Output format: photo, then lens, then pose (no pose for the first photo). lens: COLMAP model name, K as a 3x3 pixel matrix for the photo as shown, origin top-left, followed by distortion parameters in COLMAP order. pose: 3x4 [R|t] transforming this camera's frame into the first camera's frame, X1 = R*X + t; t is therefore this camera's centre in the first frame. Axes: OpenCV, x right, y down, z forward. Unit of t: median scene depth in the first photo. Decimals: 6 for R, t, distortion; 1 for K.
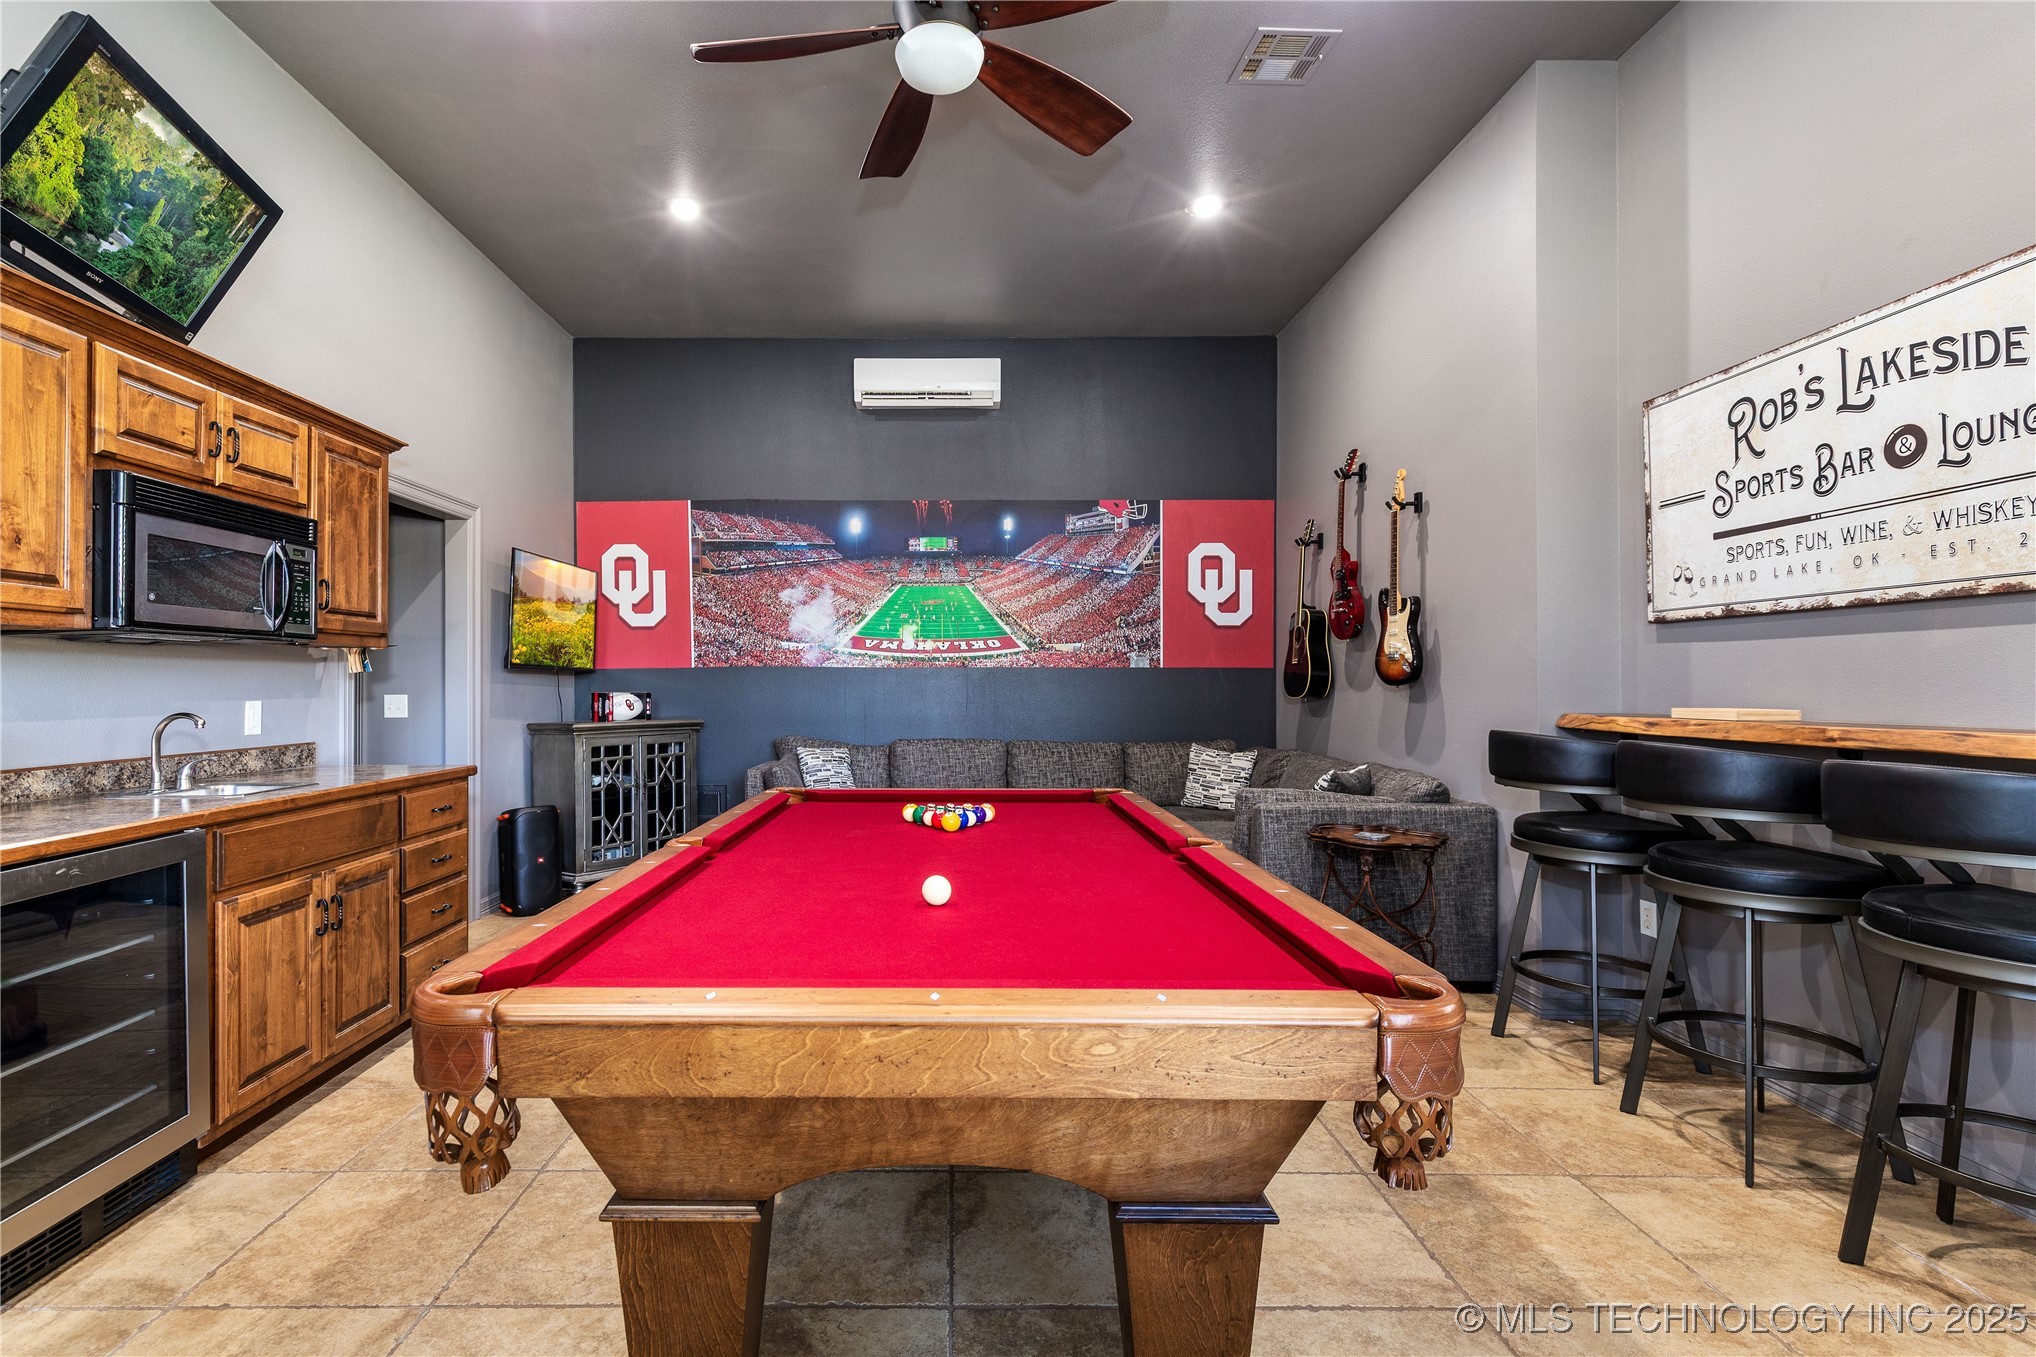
lens RADIAL K [[966.5, 0, 1010.0], [0, 966.5, 678.1], [0, 0, 1]] dist [0.005099, -0.002549]
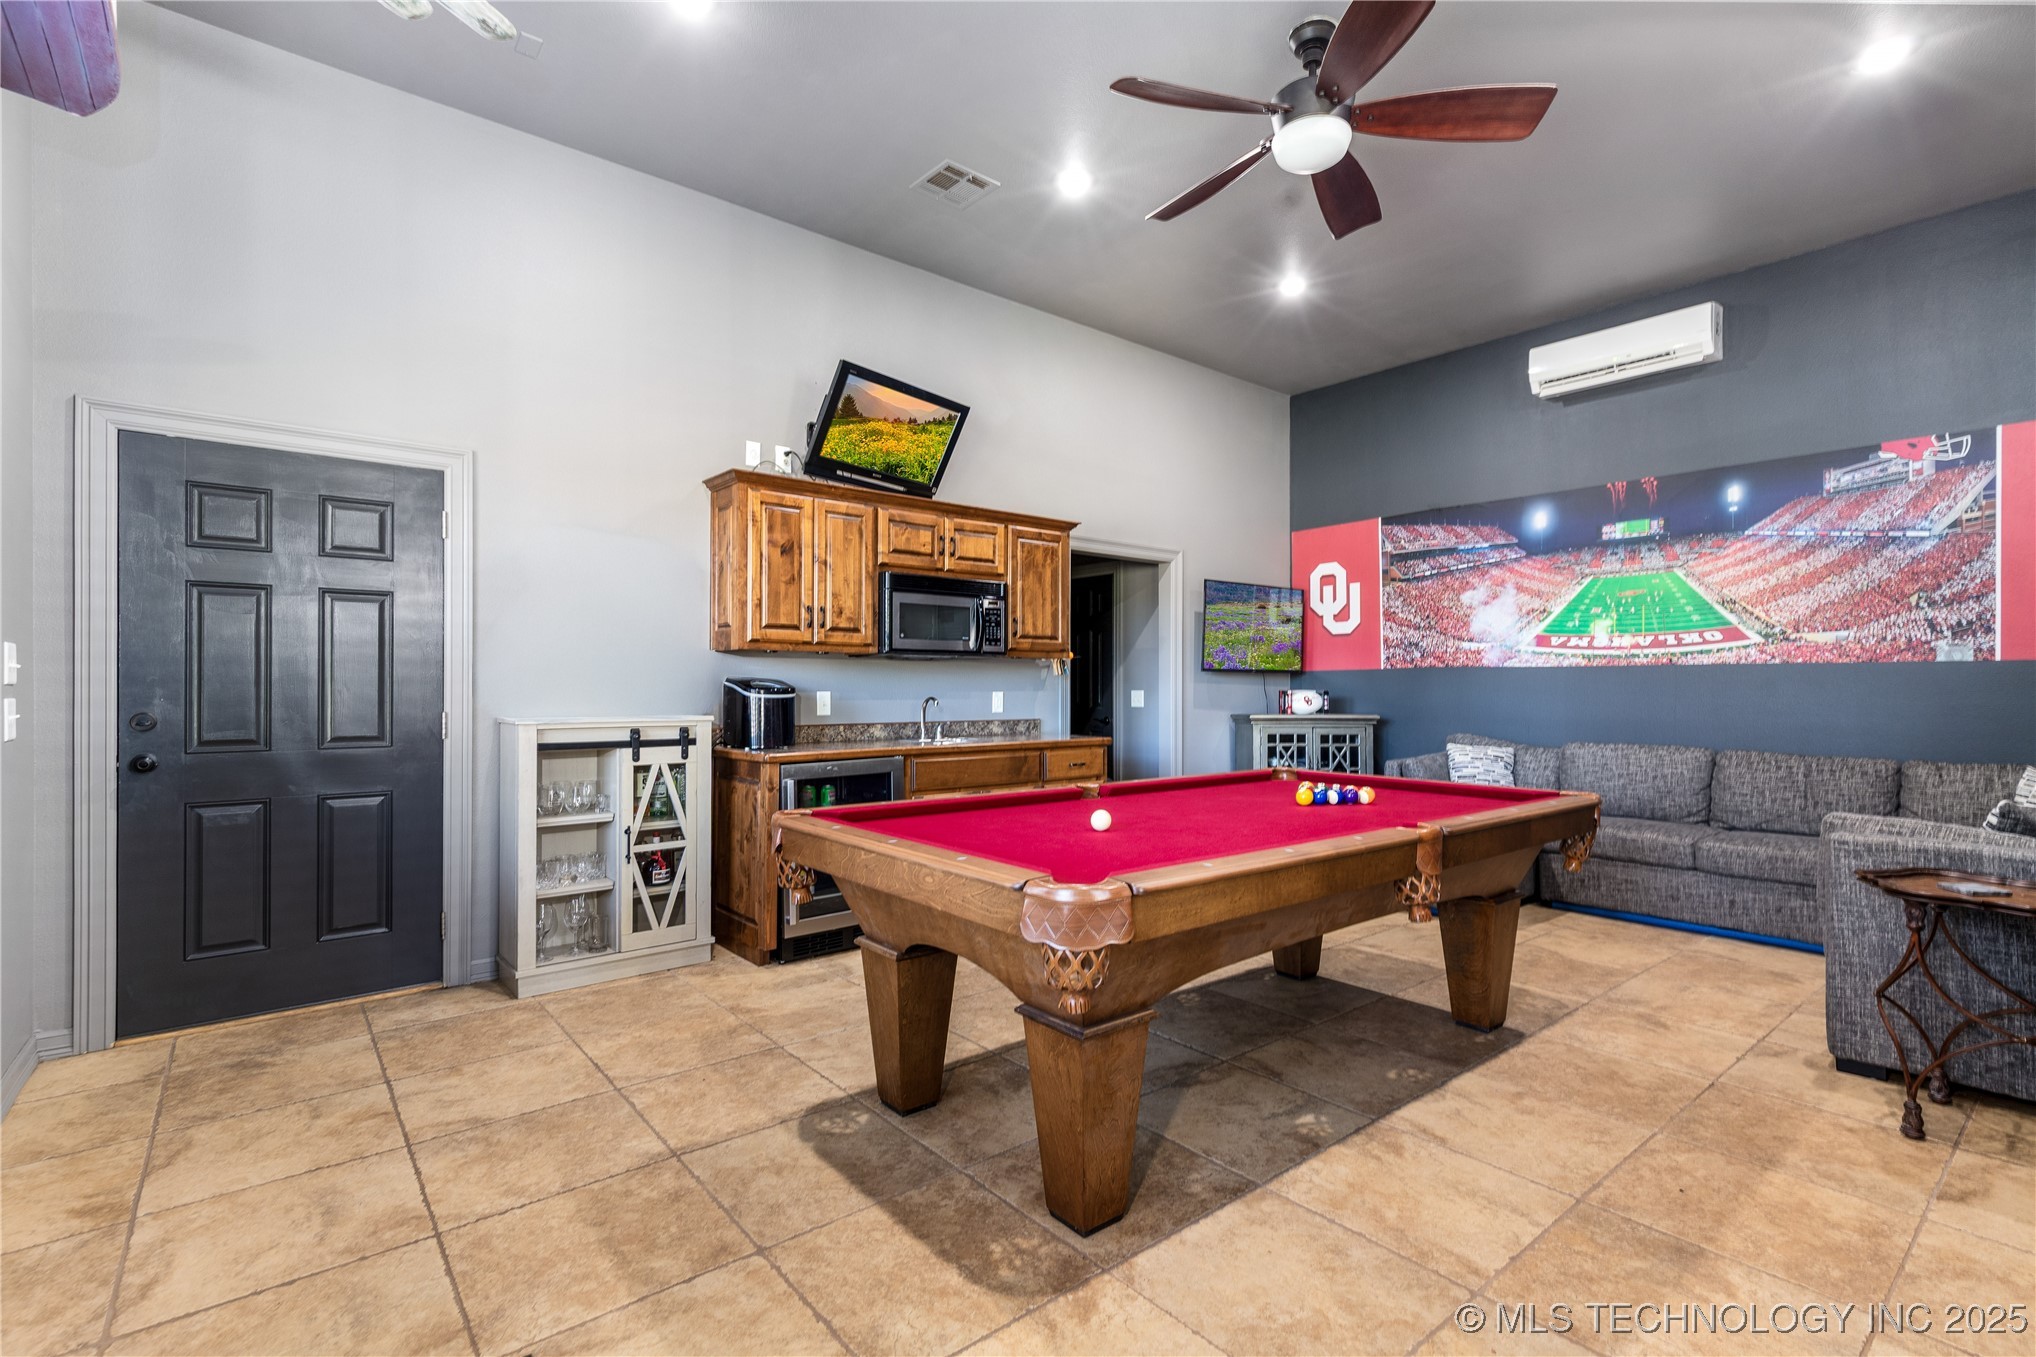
lens RADIAL K [[926.2, 0, 1028.6], [0, 926.2, 693.6], [0, 0, 1]] dist [0.003471, 0.001175]
pose [[0.641537, 0.007652, -0.767054, 0.227675], [0.003393, 0.999912, 0.012813, 0.002699], [0.767085, -0.010823, 0.641455, 0.006418]]
